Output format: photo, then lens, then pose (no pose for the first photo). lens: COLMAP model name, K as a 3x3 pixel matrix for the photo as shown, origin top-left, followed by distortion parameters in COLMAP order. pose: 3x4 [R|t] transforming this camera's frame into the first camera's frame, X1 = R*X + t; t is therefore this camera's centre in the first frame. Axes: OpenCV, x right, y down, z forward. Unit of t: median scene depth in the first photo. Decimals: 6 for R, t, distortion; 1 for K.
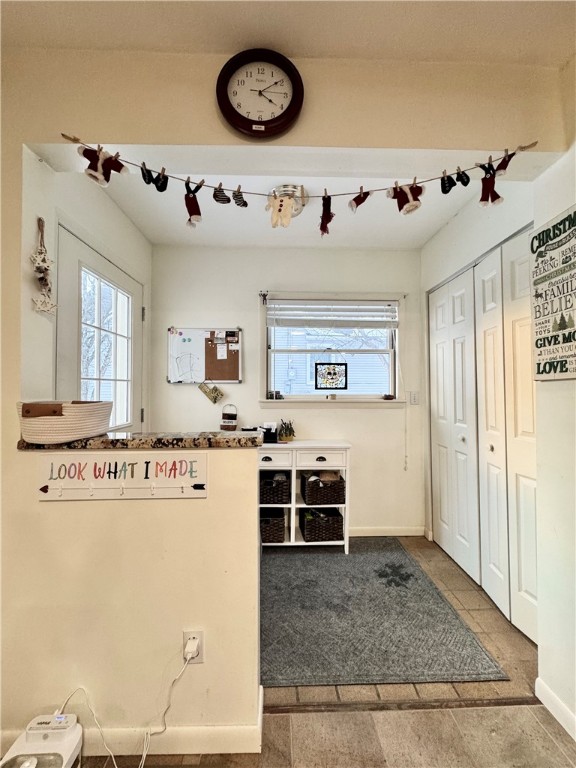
lens RADIAL K [[306.5, 0, 288.0], [0, 306.5, 384.0], [0, 0, 1]] dist [0.000077, 0.000080]
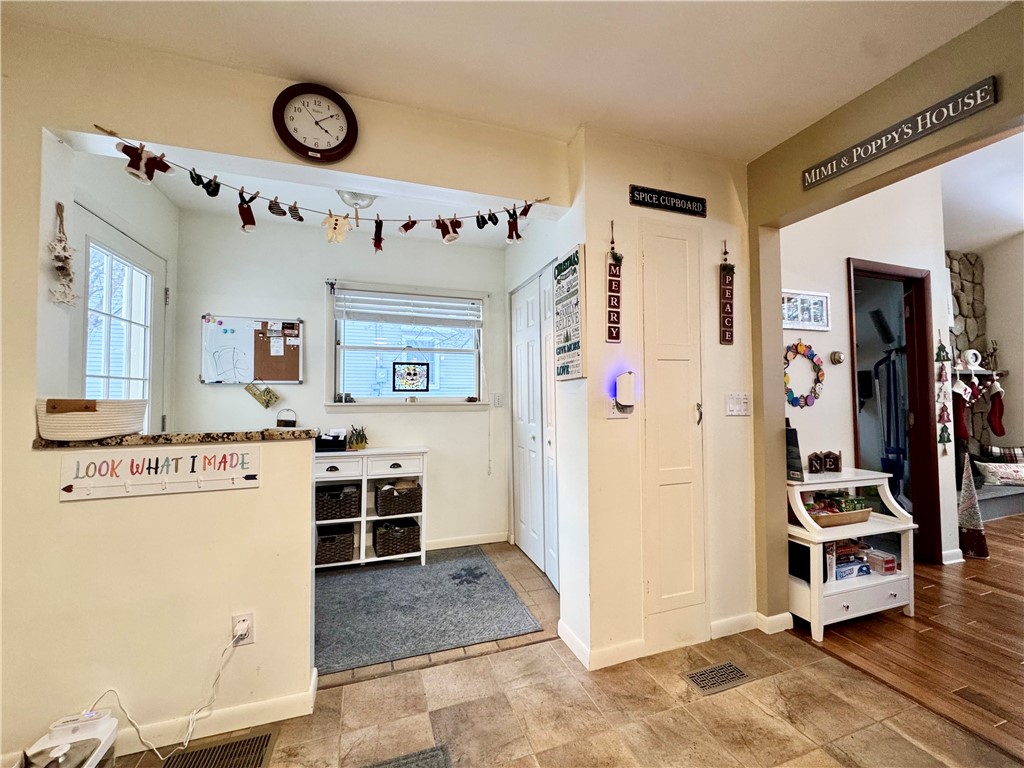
lens RADIAL K [[408.7, 0, 508.6], [0, 408.7, 383.4], [0, 0, 1]] dist [0.000077, 0.000080]
pose [[0.954665, 0.005258, 0.297636, 0.123843], [-0.000836, 0.999887, -0.014983, 0.025569], [-0.297682, 0.014055, 0.954562, -0.553055]]
